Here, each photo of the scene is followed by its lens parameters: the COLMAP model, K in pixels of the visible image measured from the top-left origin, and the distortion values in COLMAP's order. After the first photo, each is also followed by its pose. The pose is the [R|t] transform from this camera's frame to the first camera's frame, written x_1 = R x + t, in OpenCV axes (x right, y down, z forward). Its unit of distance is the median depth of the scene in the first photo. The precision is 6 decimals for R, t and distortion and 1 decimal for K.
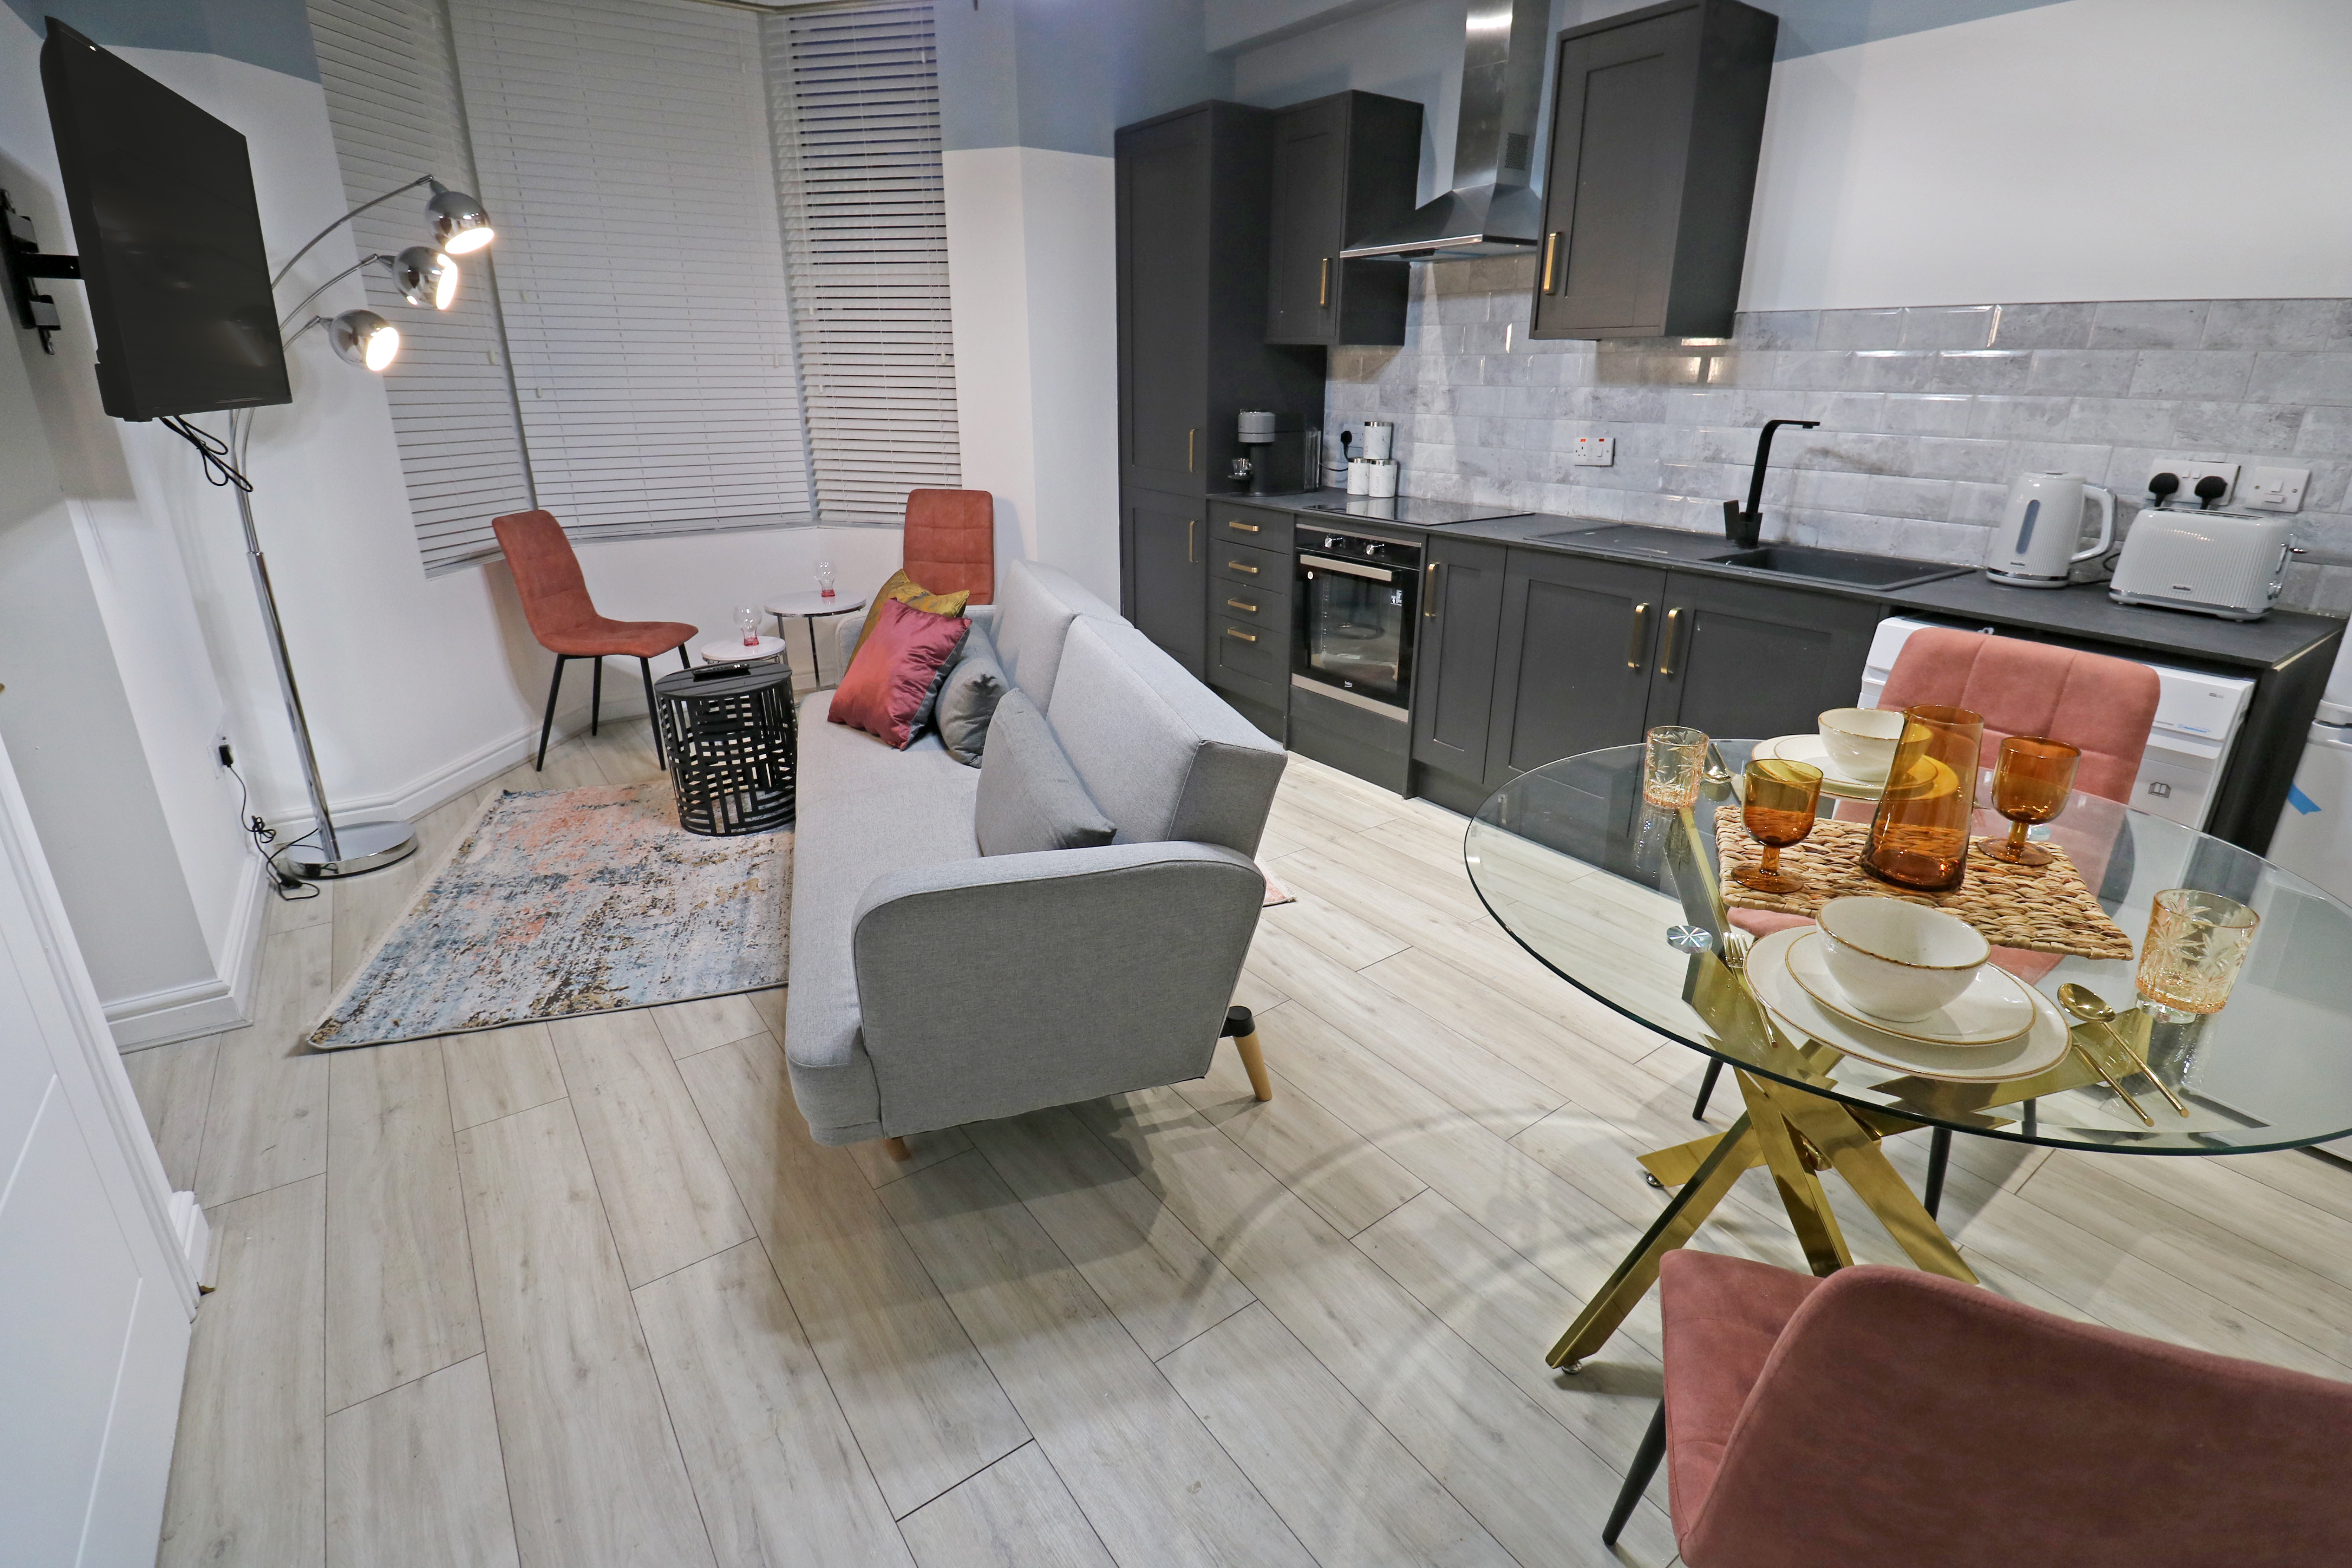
lens RADIAL K [[1115.7, 0, 1180.2], [0, 1115.7, 776.2], [0, 0, 1]] dist [-0.014978, -0.003016]
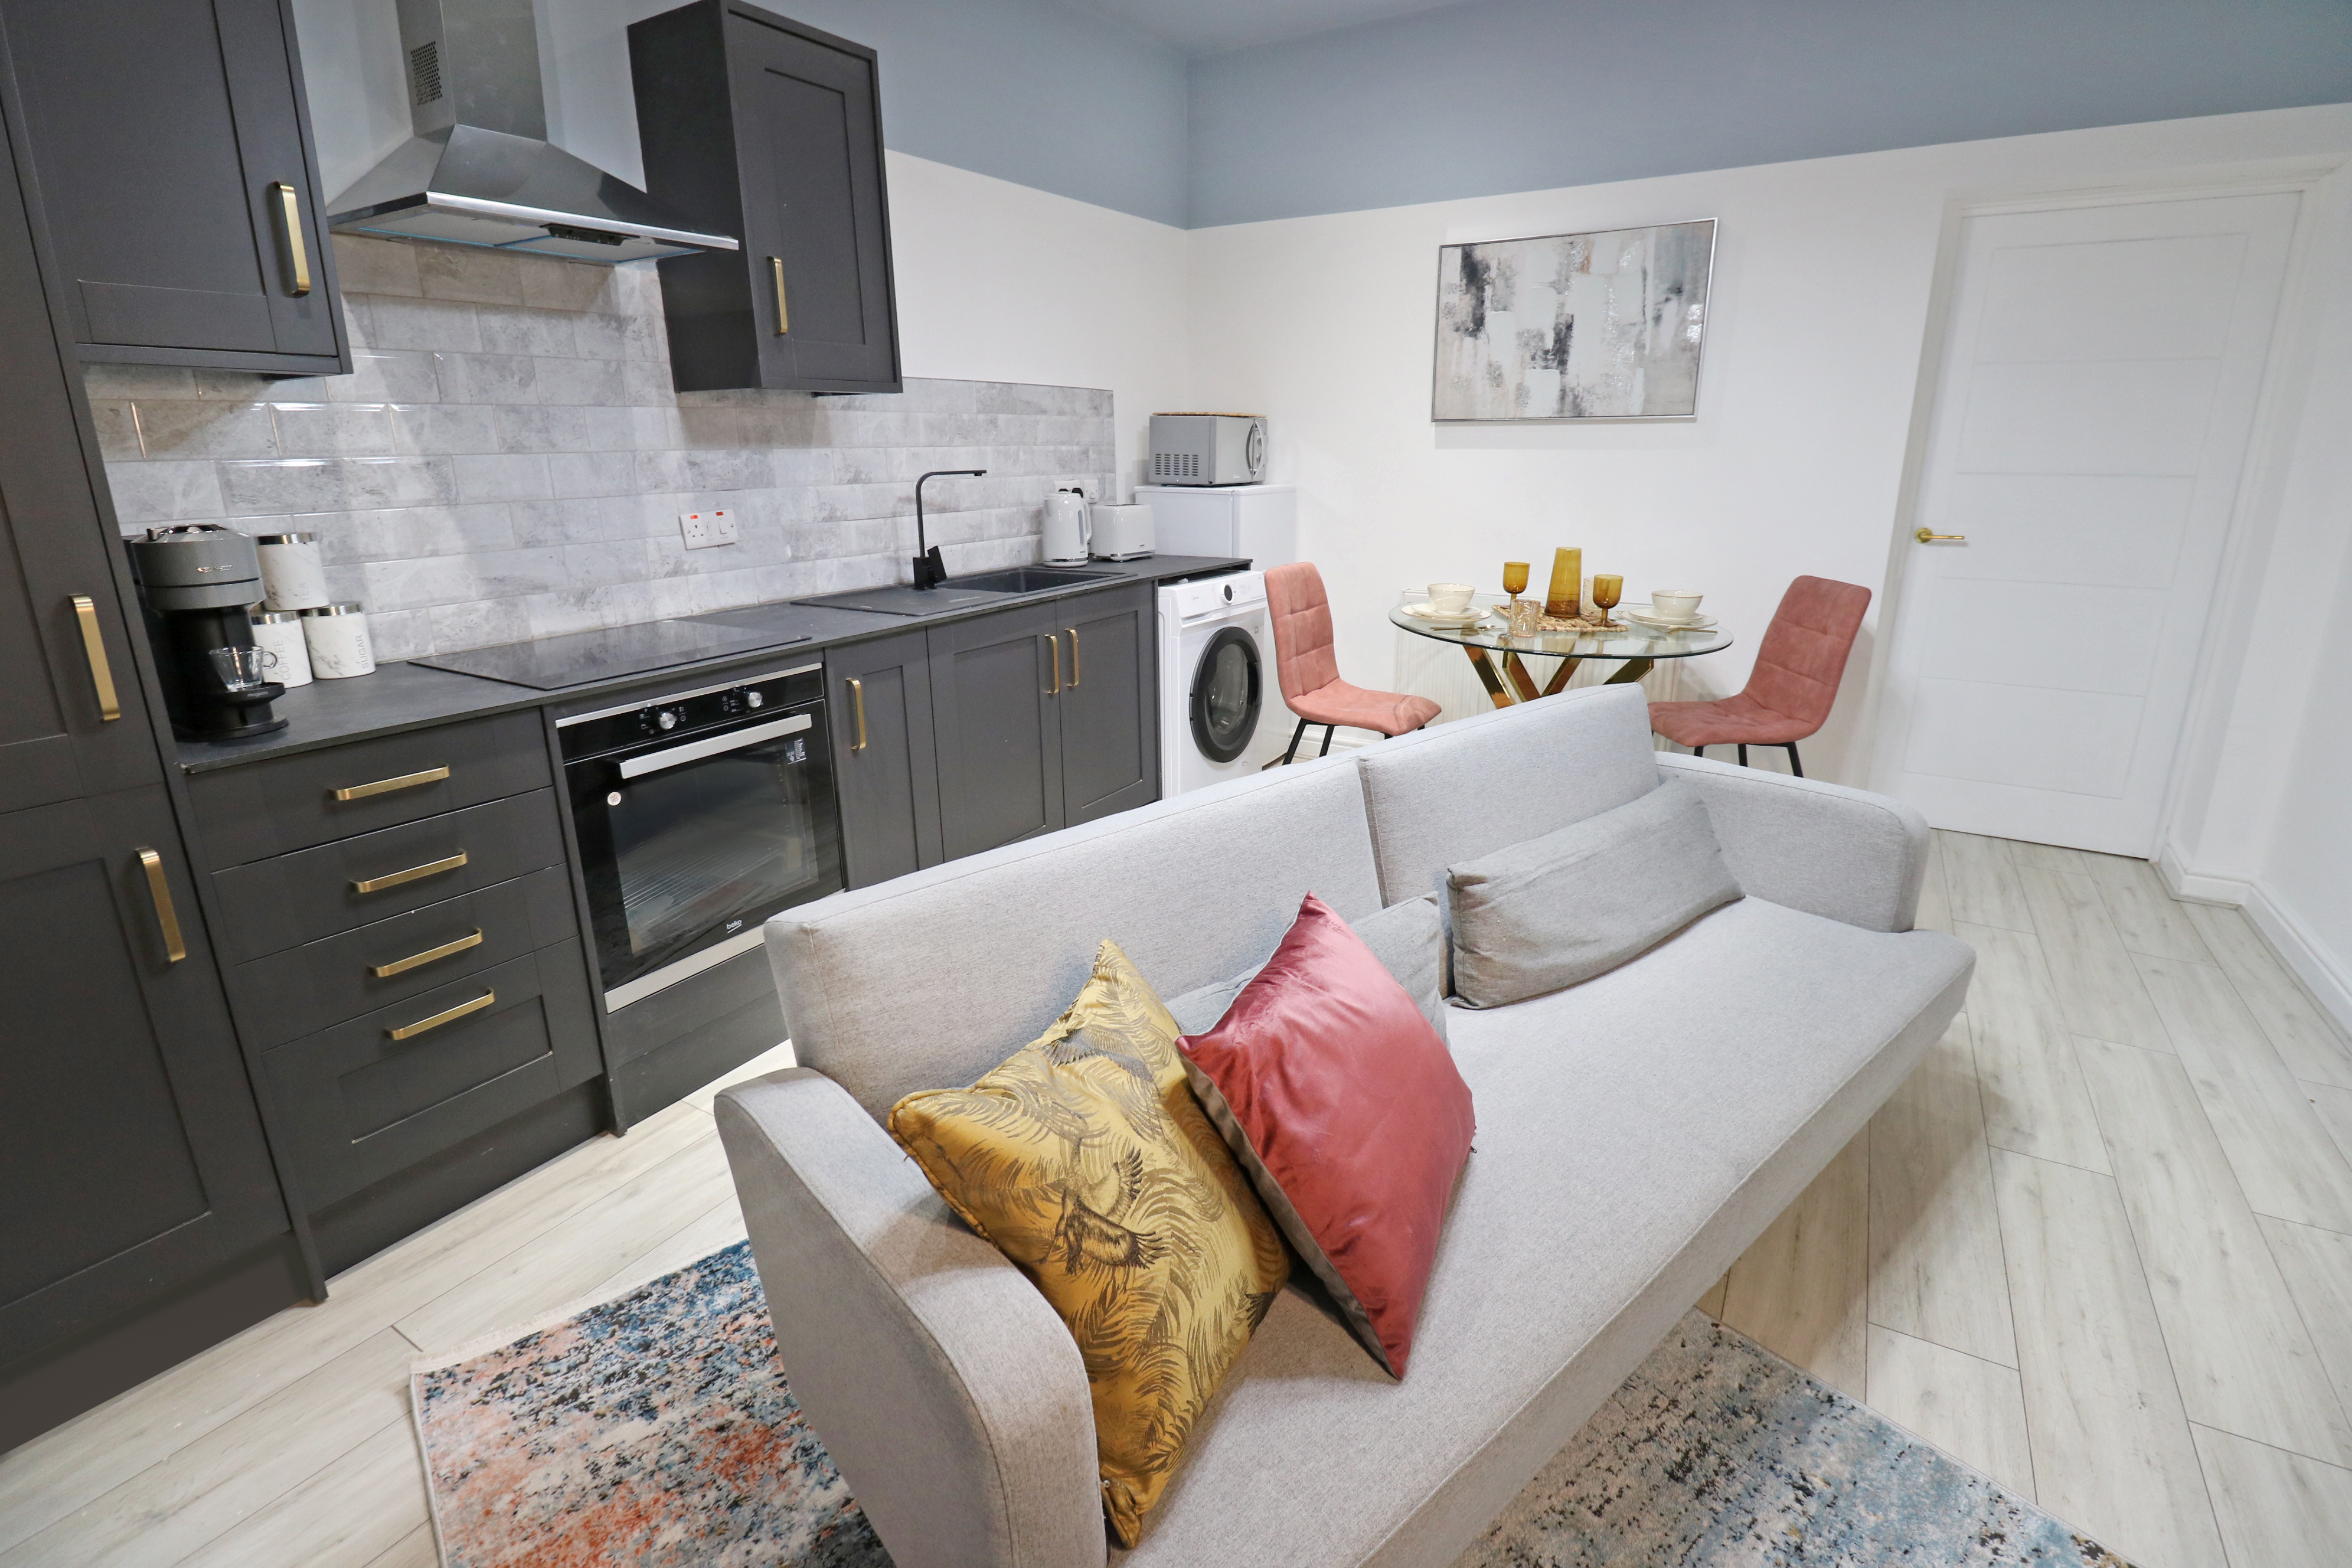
lens RADIAL K [[1115.7, 0, 1181.7], [0, 1115.7, 777.2], [0, 0, 1]] dist [-0.014978, -0.003016]
pose [[-0.408242, -0.256097, 0.876215, -0.502402], [0.323503, 0.856965, 0.401196, -0.343172], [-0.853630, 0.447243, -0.267001, 0.983767]]
